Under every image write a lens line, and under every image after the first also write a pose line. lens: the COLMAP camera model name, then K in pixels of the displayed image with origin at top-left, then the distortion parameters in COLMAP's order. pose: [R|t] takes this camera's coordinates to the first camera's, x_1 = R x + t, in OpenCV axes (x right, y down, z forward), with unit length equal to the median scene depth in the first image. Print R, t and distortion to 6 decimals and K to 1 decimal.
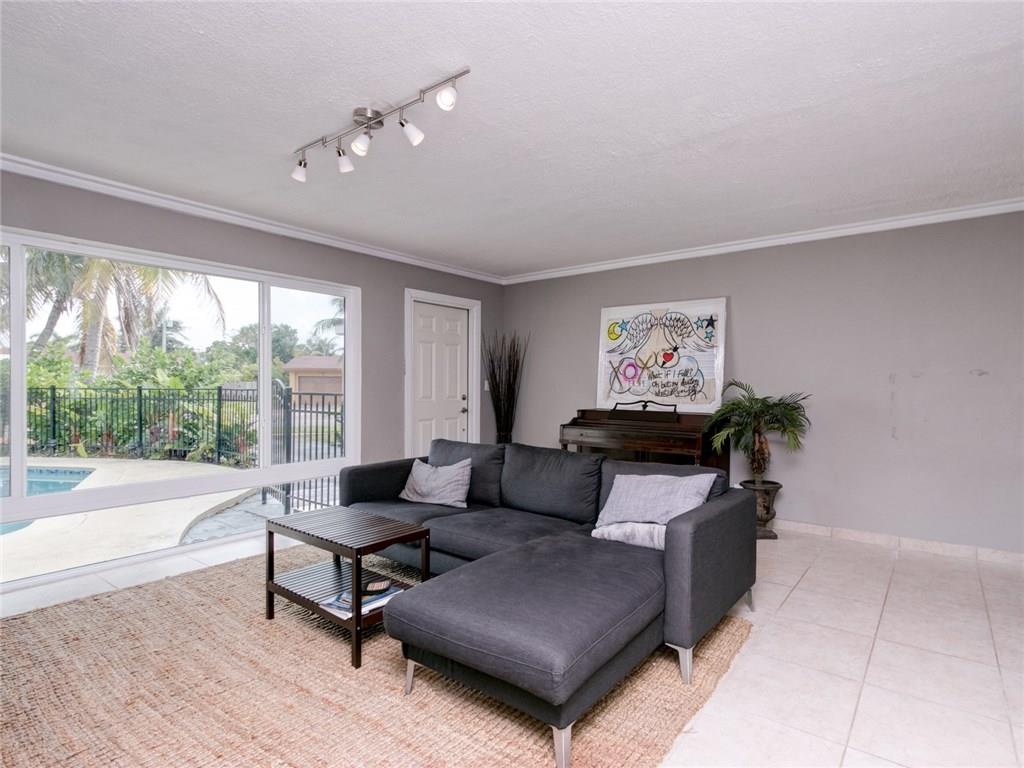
lens RADIAL K [[552.5, 0, 510.7], [0, 552.5, 388.5], [0, 0, 1]] dist [0.009942, -0.001292]
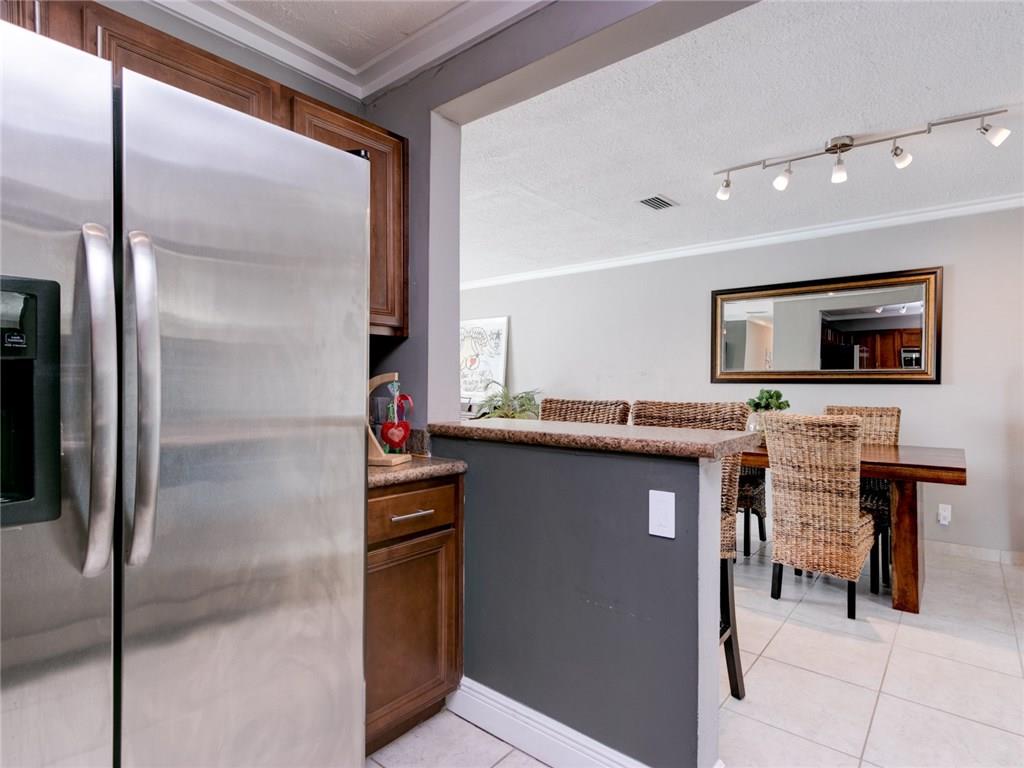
lens RADIAL K [[552.5, 0, 510.7], [0, 552.5, 388.5], [0, 0, 1]] dist [0.009942, -0.001292]
pose [[0.999581, -0.001965, -0.028895, 0.399291], [0.002069, 0.999991, 0.003573, 0.002602], [0.028888, -0.003631, 0.999576, -0.298589]]
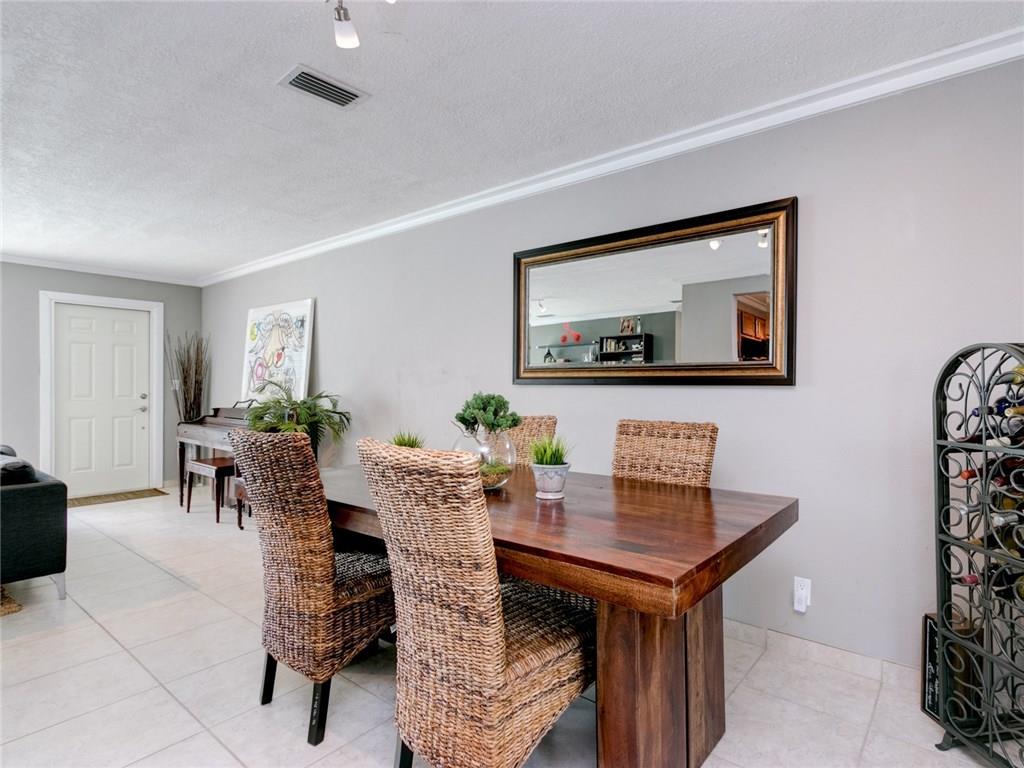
lens RADIAL K [[552.5, 0, 510.7], [0, 552.5, 388.5], [0, 0, 1]] dist [0.009942, -0.001292]
pose [[0.999486, -0.000750, -0.032052, 0.725512], [0.000720, 0.999999, -0.000954, 0.003398], [0.032052, 0.000931, 0.999486, -0.014124]]
